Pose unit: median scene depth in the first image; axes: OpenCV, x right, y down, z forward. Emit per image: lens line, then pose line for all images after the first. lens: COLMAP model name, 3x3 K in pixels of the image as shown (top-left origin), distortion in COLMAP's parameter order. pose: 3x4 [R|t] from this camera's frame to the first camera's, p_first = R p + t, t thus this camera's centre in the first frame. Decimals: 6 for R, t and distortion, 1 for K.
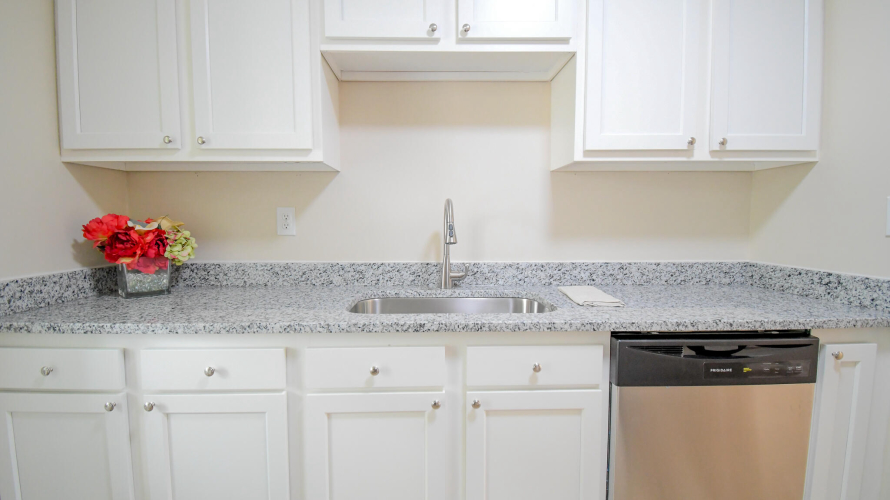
lens RADIAL K [[390.7, 0, 440.0], [0, 390.7, 247.2], [0, 0, 1]] dist [0.024495, -0.027815]
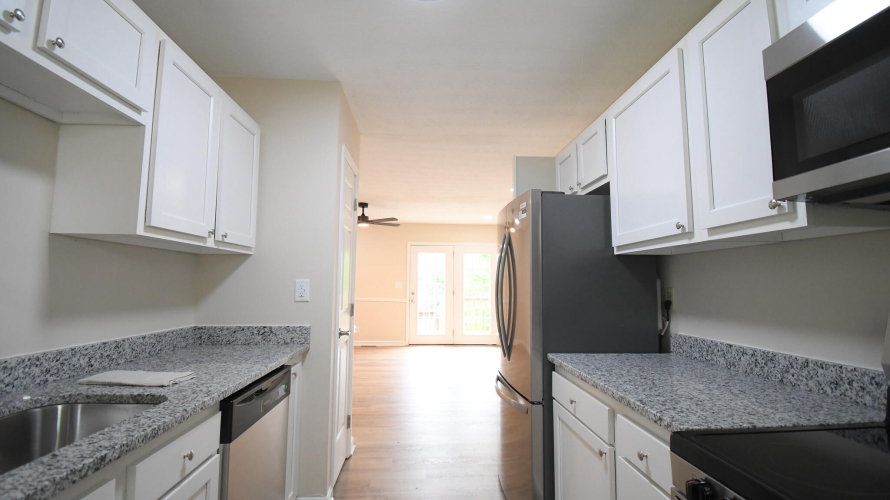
lens RADIAL K [[390.7, 0, 440.0], [0, 390.7, 247.2], [0, 0, 1]] dist [0.024495, -0.027815]
pose [[-0.024623, 0.097028, 0.994977, -0.549126], [0.058535, 0.993711, -0.095456, -0.051555], [-0.997982, 0.055890, -0.030147, 0.275898]]
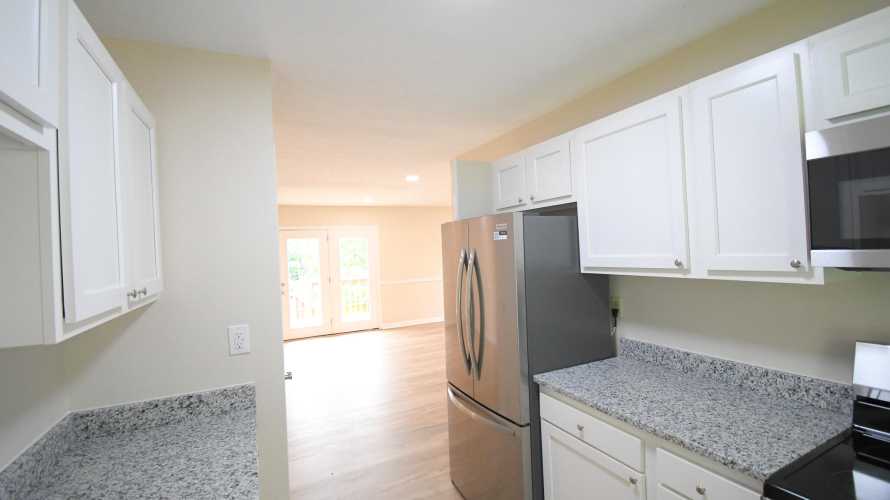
lens RADIAL K [[390.7, 0, 440.0], [0, 390.7, 247.2], [0, 0, 1]] dist [0.024495, -0.027815]
pose [[-0.406415, 0.026500, 0.913304, -0.338240], [0.105933, 0.994205, 0.018292, -0.275953], [-0.907527, 0.104184, -0.406867, 0.650784]]
